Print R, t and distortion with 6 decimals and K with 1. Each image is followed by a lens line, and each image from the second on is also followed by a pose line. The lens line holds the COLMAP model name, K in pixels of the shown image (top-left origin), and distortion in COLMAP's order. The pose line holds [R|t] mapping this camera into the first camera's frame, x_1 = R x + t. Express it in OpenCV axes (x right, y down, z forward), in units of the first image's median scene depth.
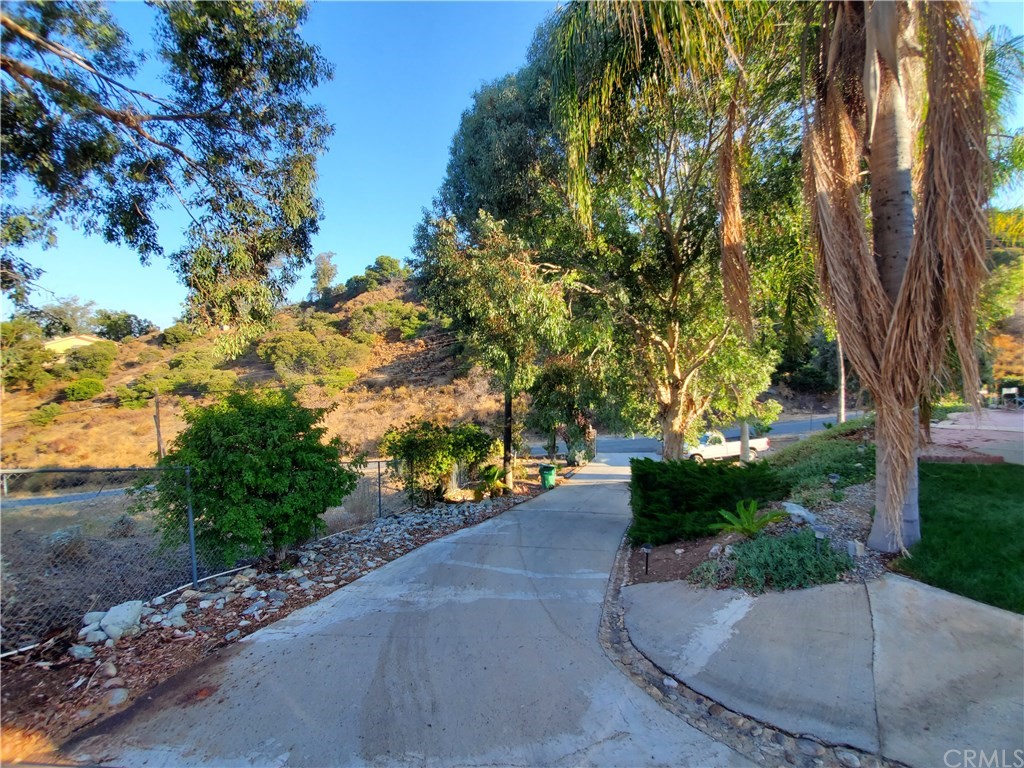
lens RADIAL K [[403.5, 0, 516.9], [0, 403.5, 378.2], [0, 0, 1]] dist [0.000938, -0.011266]
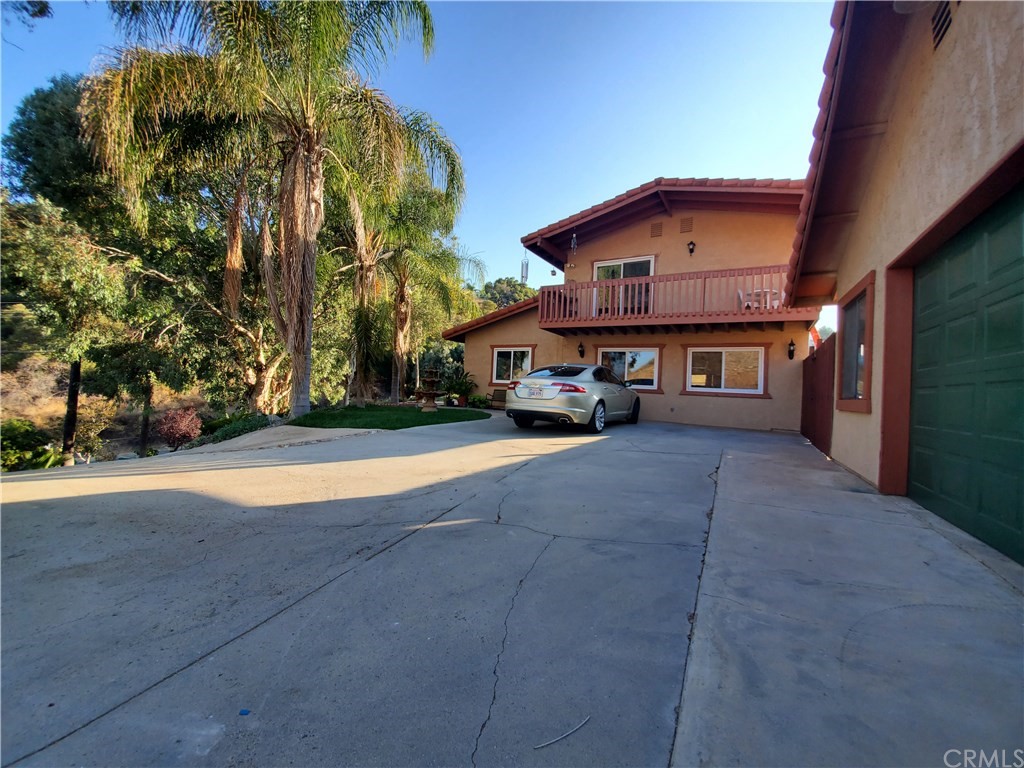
lens RADIAL K [[403.5, 0, 516.9], [0, 403.5, 378.2], [0, 0, 1]] dist [0.000938, -0.011266]
pose [[0.709108, 0.059985, 0.702544, 0.115836], [-0.028116, 0.997988, -0.056833, 0.145194], [-0.704539, 0.020548, 0.709368, -0.717221]]
